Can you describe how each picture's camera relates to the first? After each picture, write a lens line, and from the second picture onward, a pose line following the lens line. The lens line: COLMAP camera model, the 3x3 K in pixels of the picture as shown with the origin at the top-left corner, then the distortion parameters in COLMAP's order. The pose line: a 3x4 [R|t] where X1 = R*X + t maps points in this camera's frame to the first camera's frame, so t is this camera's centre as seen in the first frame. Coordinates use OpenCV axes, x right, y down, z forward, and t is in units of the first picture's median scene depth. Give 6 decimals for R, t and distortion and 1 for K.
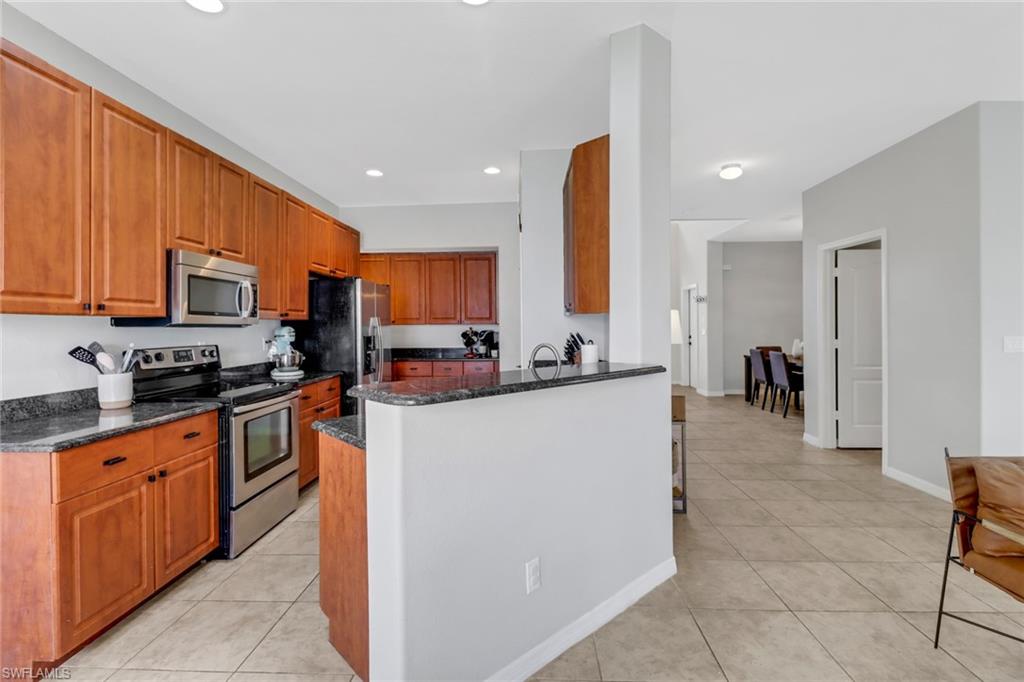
lens RADIAL K [[463.8, 0, 513.9], [0, 463.8, 324.9], [0, 0, 1]] dist [0.002069, 0.000235]
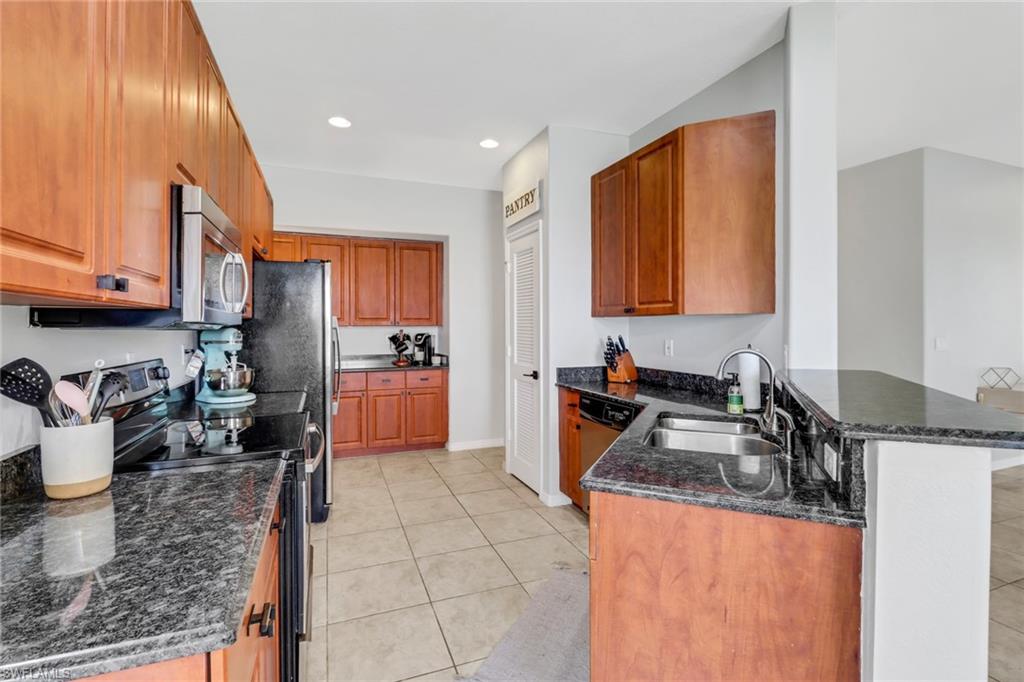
lens RADIAL K [[469.2, 0, 510.1], [0, 469.2, 327.9], [0, 0, 1]] dist [0.001885, -0.007620]
pose [[0.918497, 0.002046, 0.395422, -0.260940], [-0.002019, 0.999998, -0.000484, 0.001747], [-0.395422, -0.000353, 0.918499, 0.152091]]
